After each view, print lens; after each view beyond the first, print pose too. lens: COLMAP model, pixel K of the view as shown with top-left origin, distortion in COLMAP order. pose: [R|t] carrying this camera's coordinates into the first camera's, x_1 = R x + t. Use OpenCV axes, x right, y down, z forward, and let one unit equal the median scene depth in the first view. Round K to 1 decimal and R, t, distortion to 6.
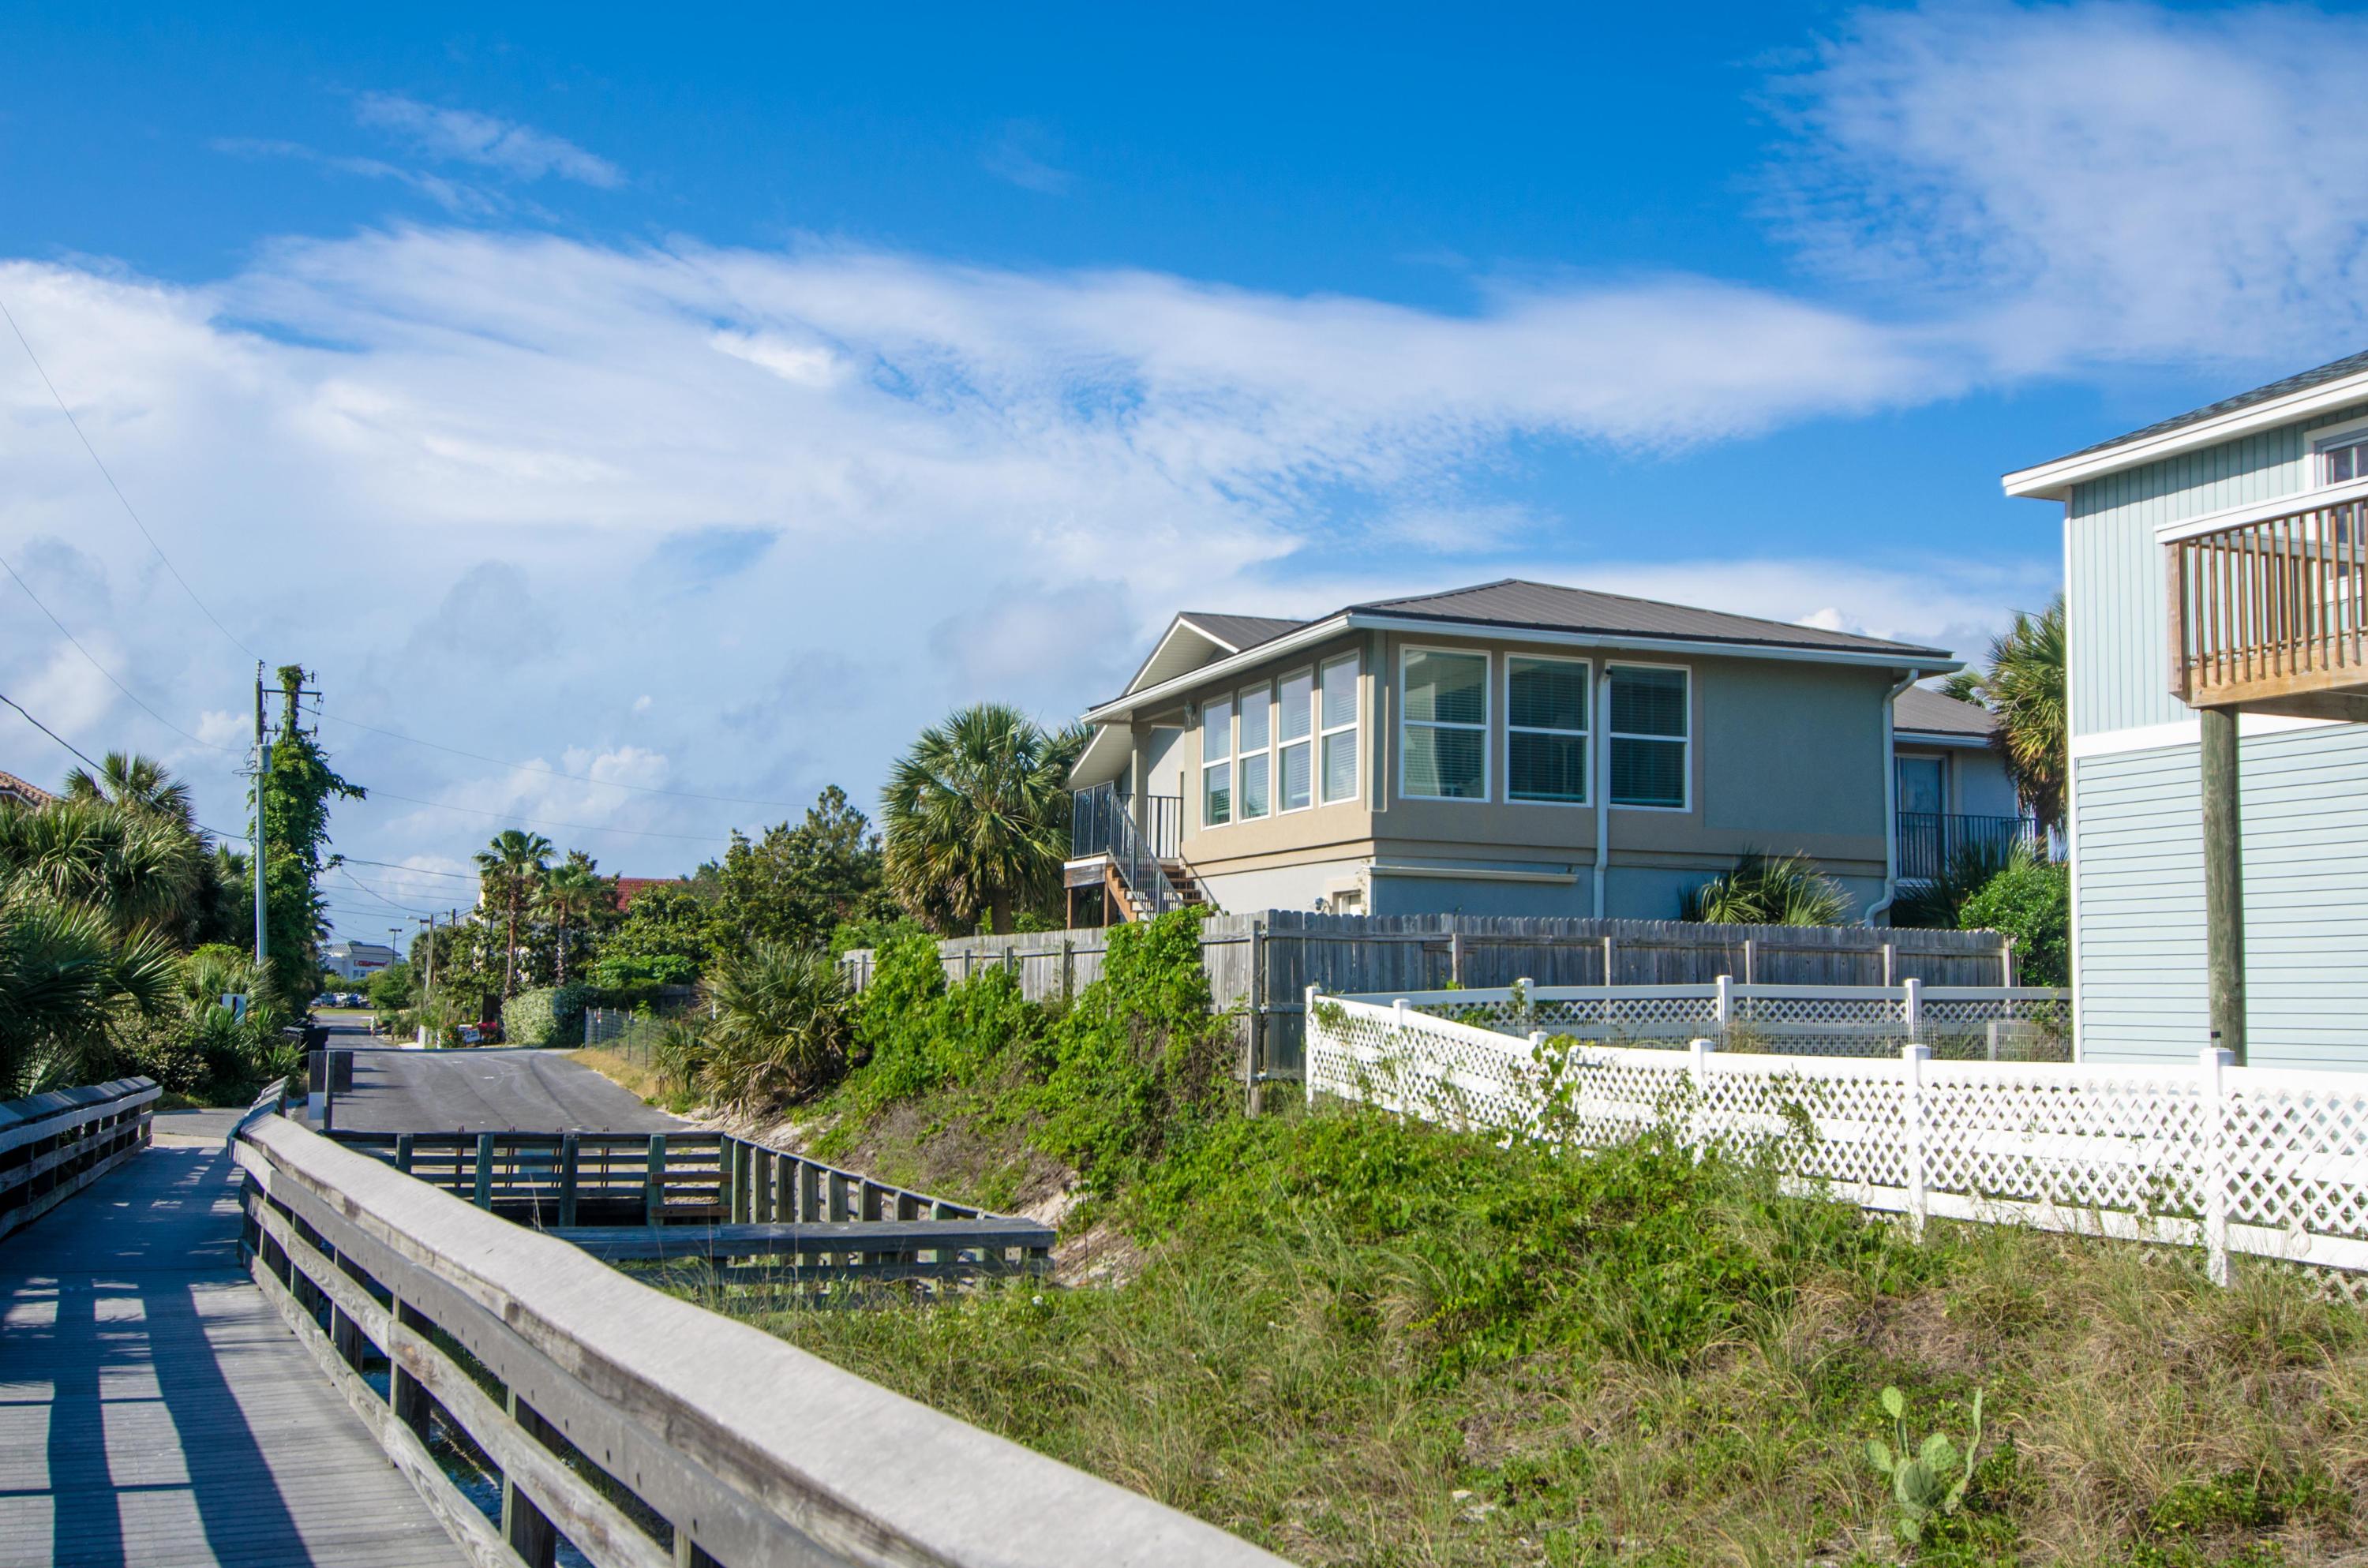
lens RADIAL K [[2492.8, 0, 1289.3], [0, 2492.8, 583.2], [0, 0, 1]] dist [0.018236, -0.029512]
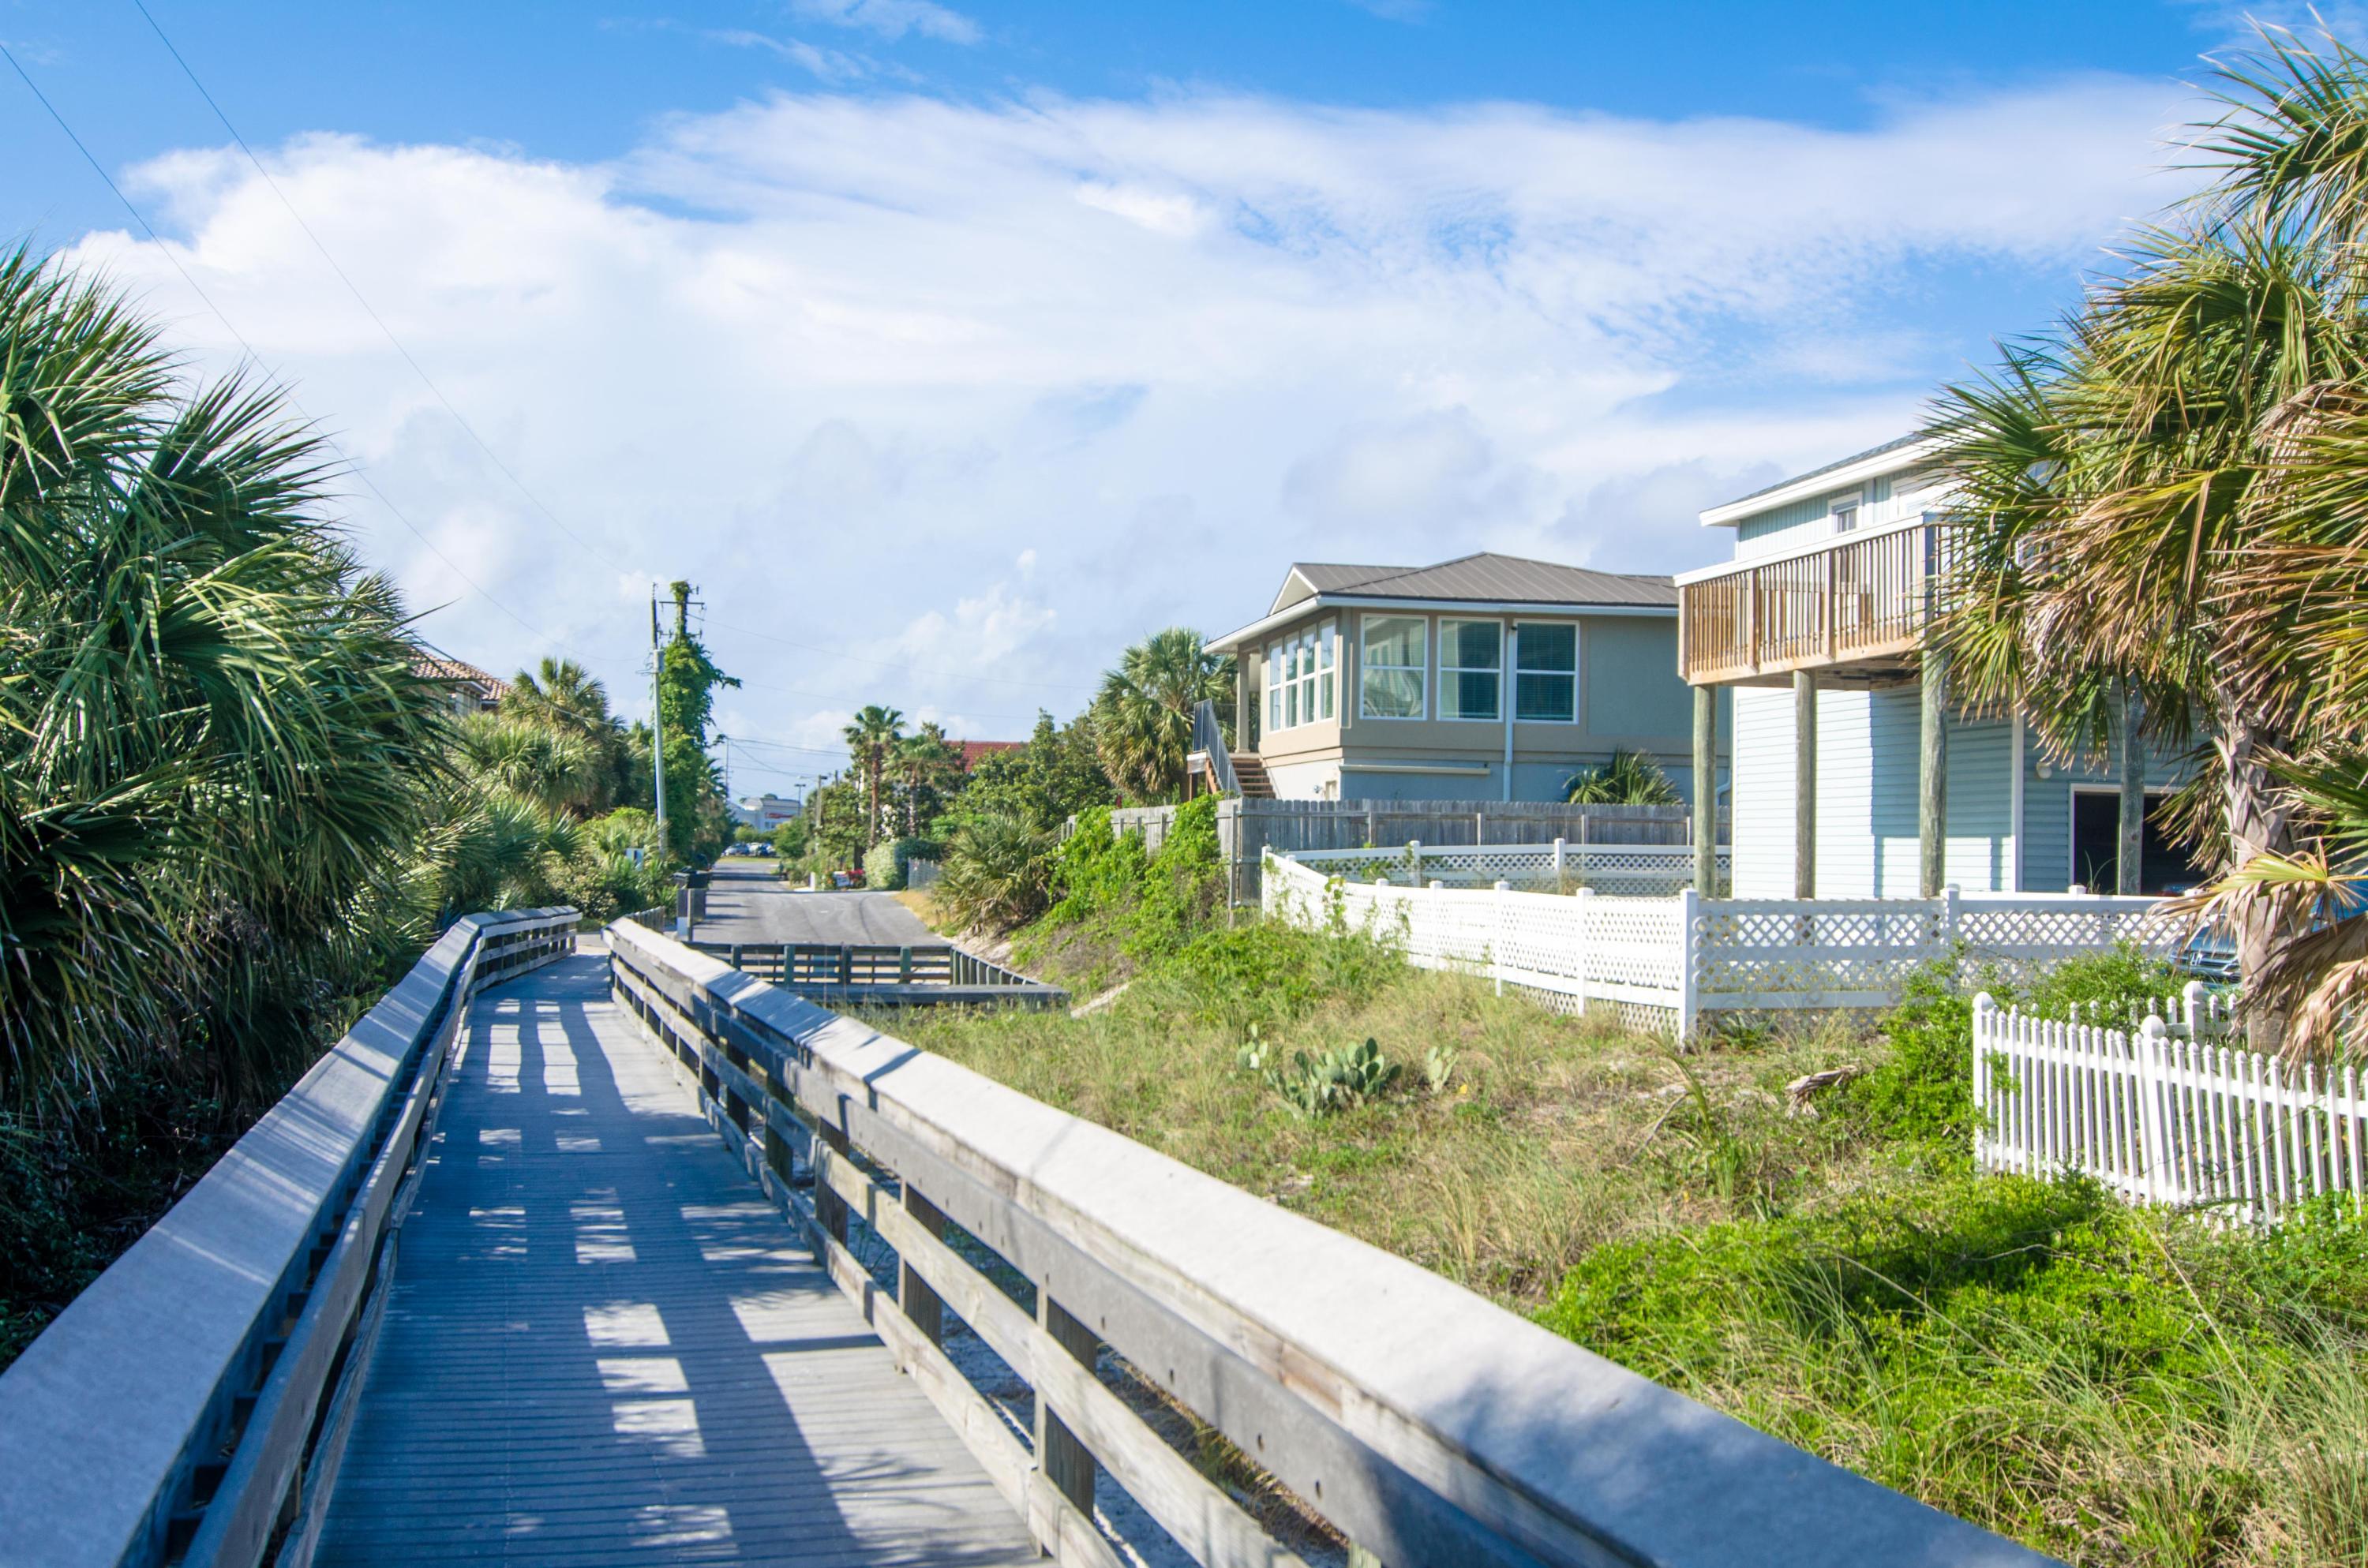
lens RADIAL K [[2534.4, 0, 1184.0], [0, 2534.4, 784.0], [0, 0, 1]] dist [0.021813, -0.012922]
pose [[0.981394, -0.006159, -0.191905, 0.050512], [0.032895, 0.990101, 0.136447, -0.017924], [0.189165, -0.140221, 0.971882, -0.102309]]
